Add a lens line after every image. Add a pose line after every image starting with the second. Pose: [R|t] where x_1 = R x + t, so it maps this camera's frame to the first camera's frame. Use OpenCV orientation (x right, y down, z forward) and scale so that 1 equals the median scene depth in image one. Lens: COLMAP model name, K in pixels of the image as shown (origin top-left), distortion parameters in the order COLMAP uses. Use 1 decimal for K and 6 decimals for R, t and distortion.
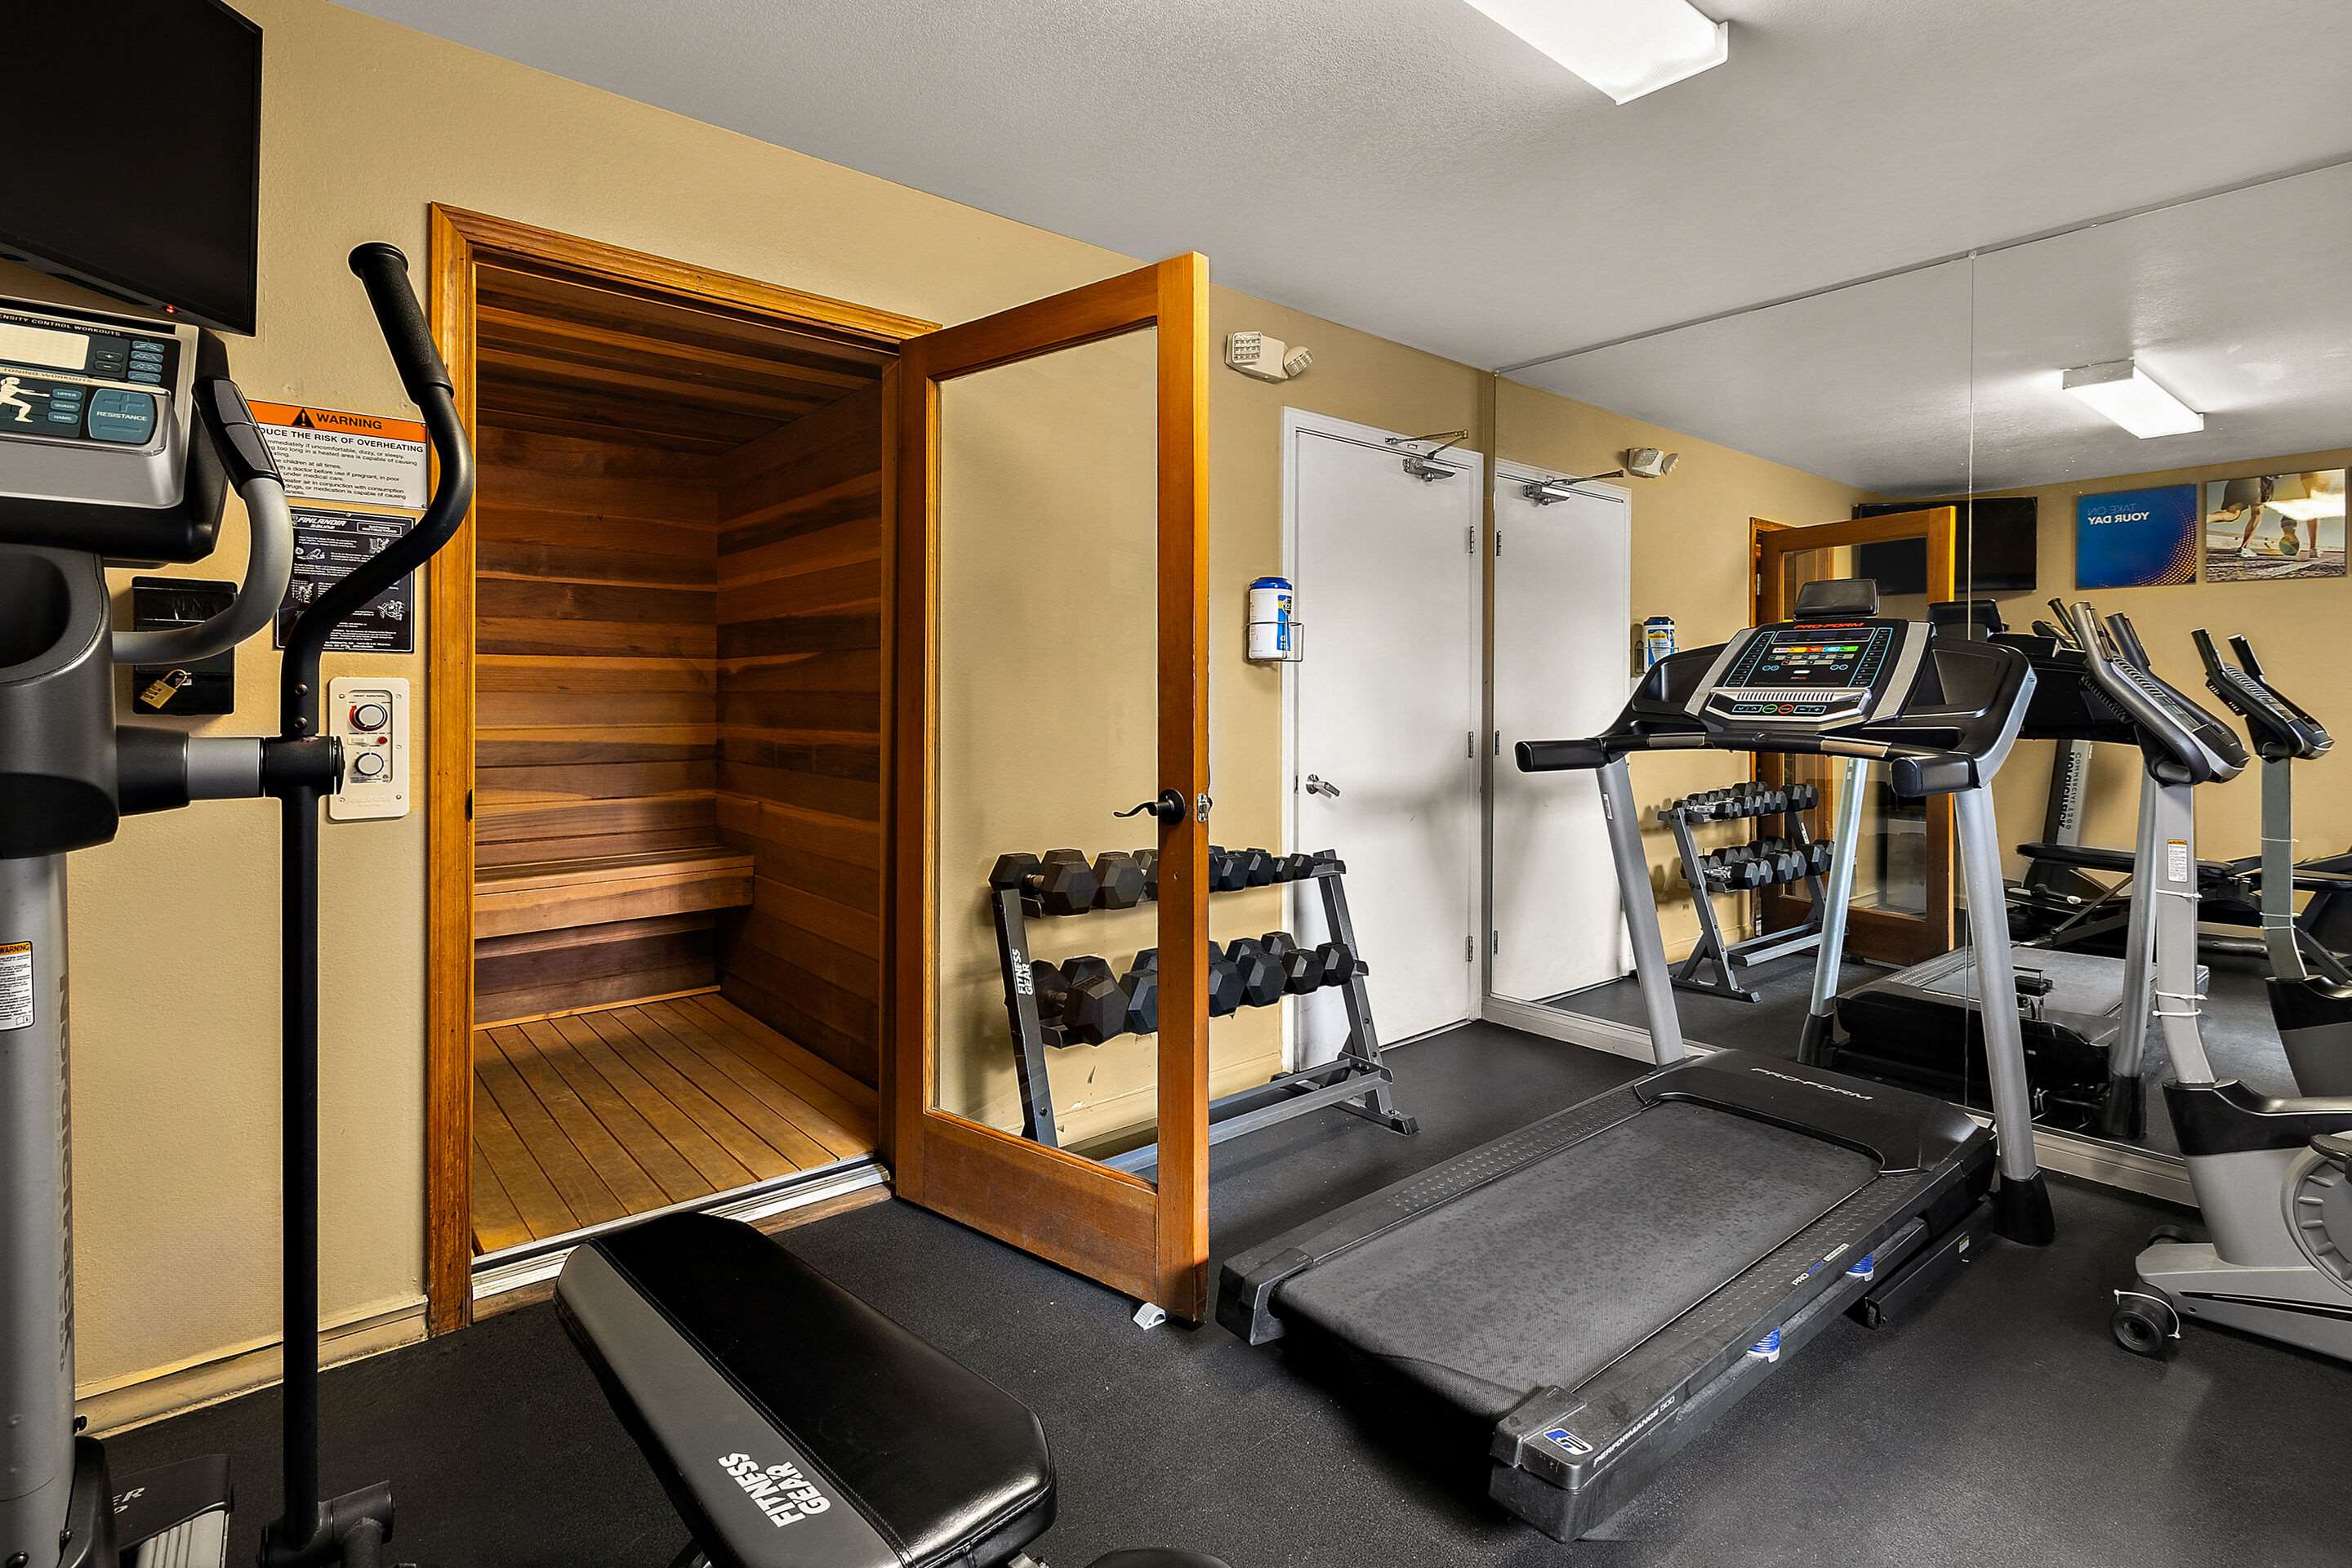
lens RADIAL K [[1111.4, 0, 1157.9], [0, 1111.4, 696.2], [0, 0, 1]] dist [0.001986, 0.000260]
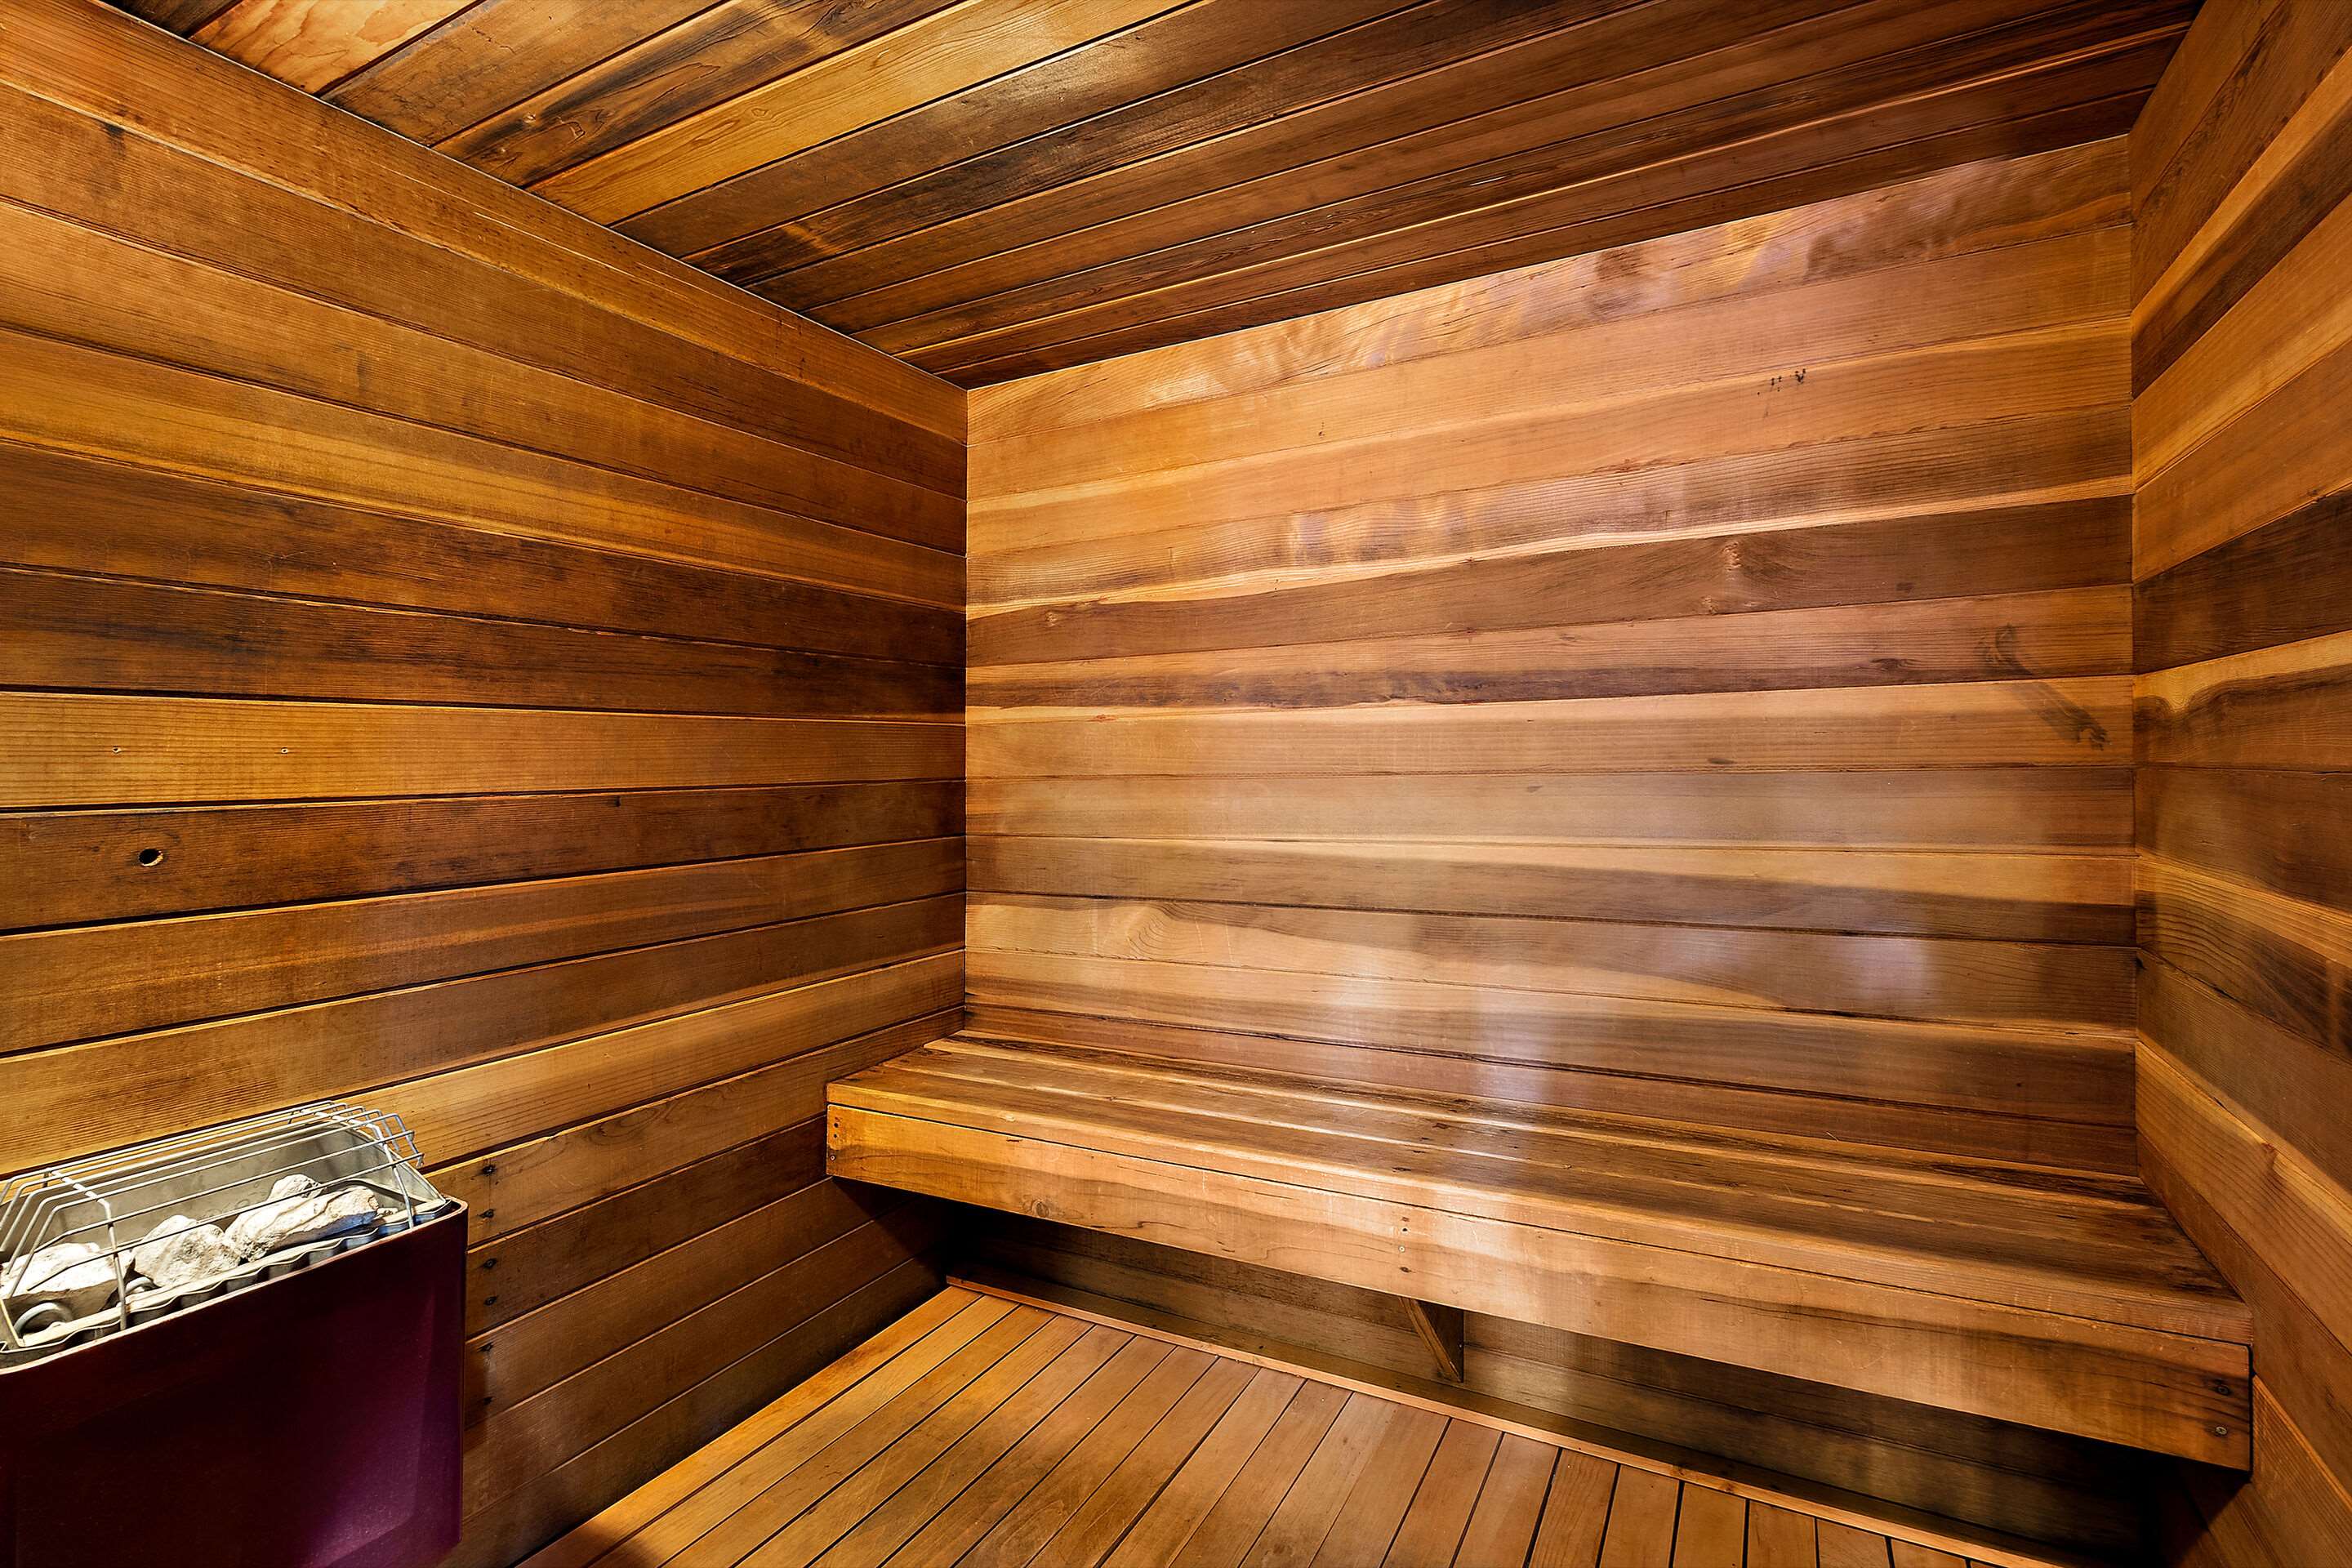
lens RADIAL K [[1111.4, 0, 1176.0], [0, 1111.4, 766.9], [0, 0, 1]] dist [0.001986, 0.000260]
pose [[0.393782, -0.008394, -0.919166, -0.189747], [0.016782, 0.999857, -0.001941, -0.007821], [0.919051, -0.014661, 0.393867, 0.586044]]
